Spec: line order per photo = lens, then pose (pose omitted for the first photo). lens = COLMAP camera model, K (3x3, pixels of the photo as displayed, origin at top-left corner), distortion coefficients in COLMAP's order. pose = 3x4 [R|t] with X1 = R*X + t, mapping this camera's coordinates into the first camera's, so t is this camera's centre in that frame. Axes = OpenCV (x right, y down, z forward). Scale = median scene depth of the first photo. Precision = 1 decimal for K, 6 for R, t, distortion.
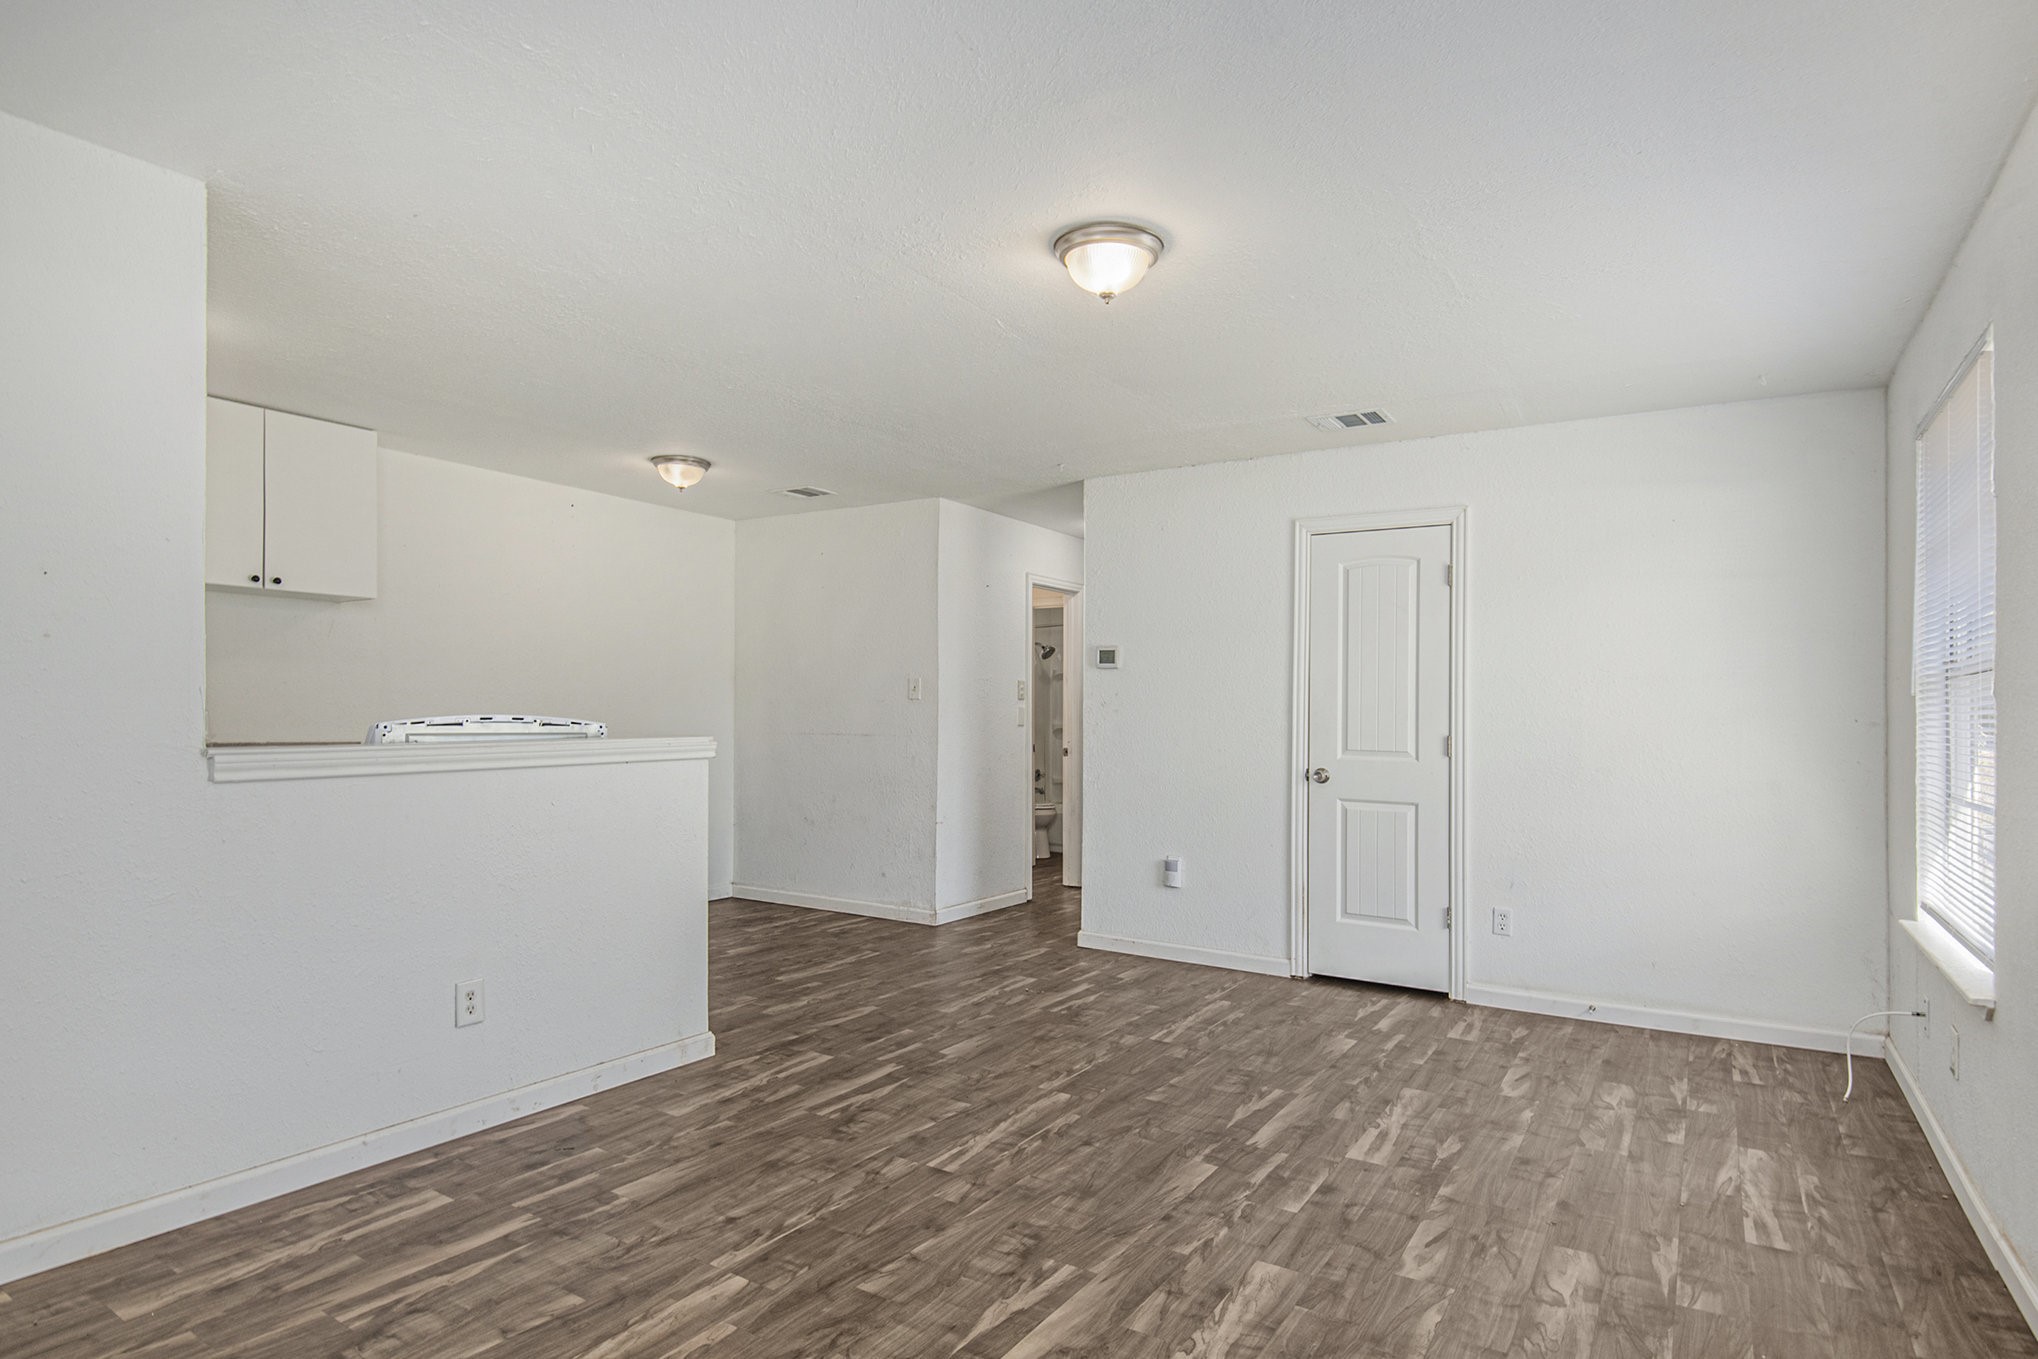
lens RADIAL K [[1089.2, 0, 1019.8], [0, 1089.2, 695.7], [0, 0, 1]] dist [0.004239, -0.037454]
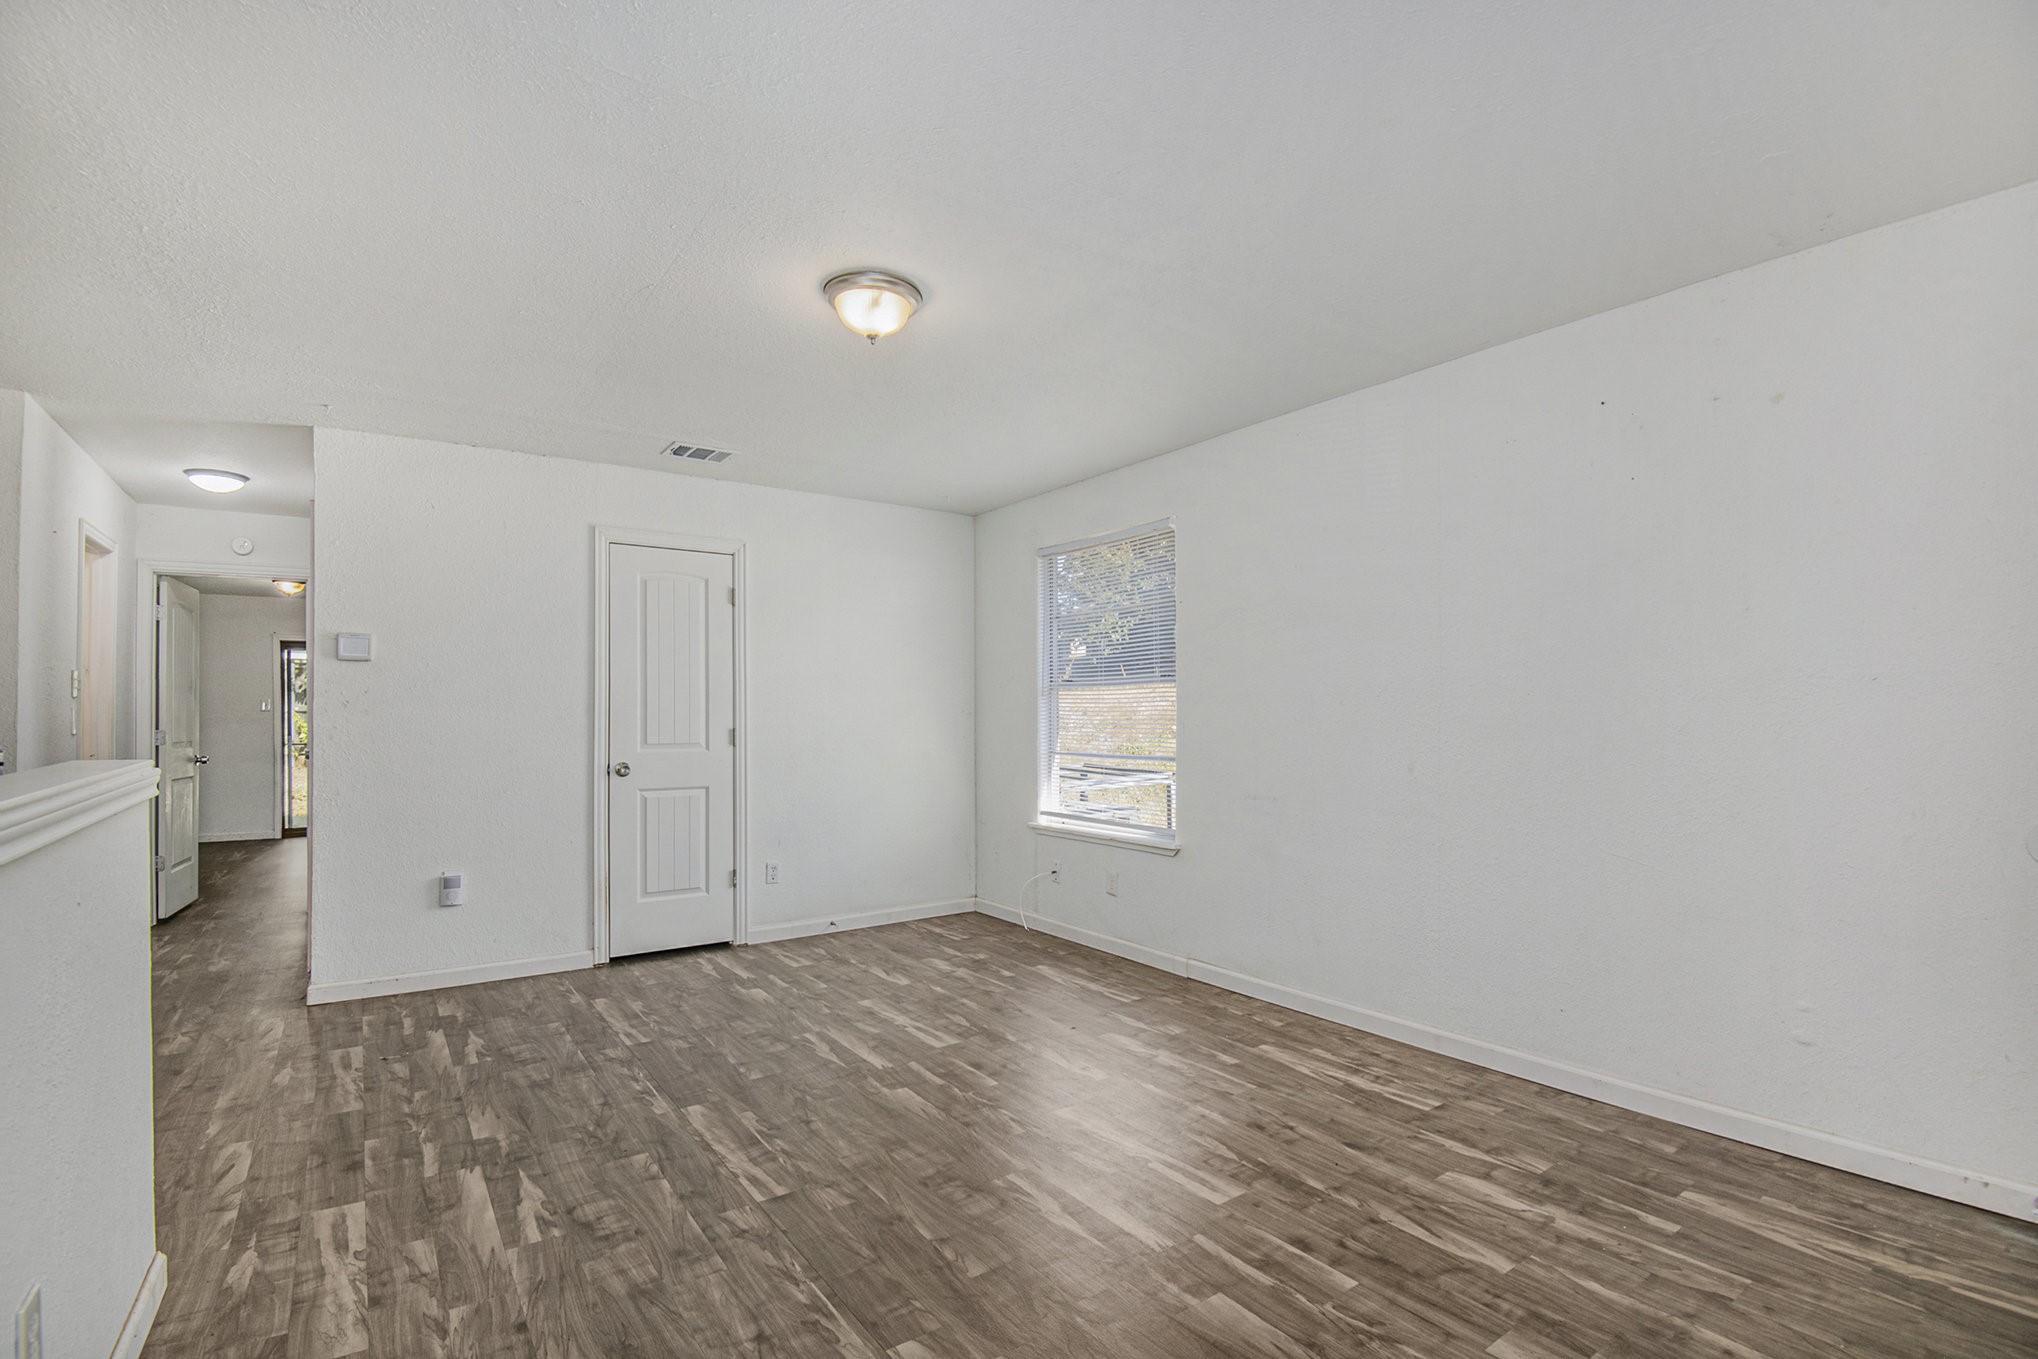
lens RADIAL K [[955.2, 0, 1019.0], [0, 955.2, 679.5], [0, 0, 1]] dist [-0.001517, -0.036135]
pose [[0.372603, 0.017998, 0.927816, -0.647109], [-0.005360, 0.999837, -0.017242, -0.001351], [-0.927976, 0.001451, 0.372638, 0.416829]]
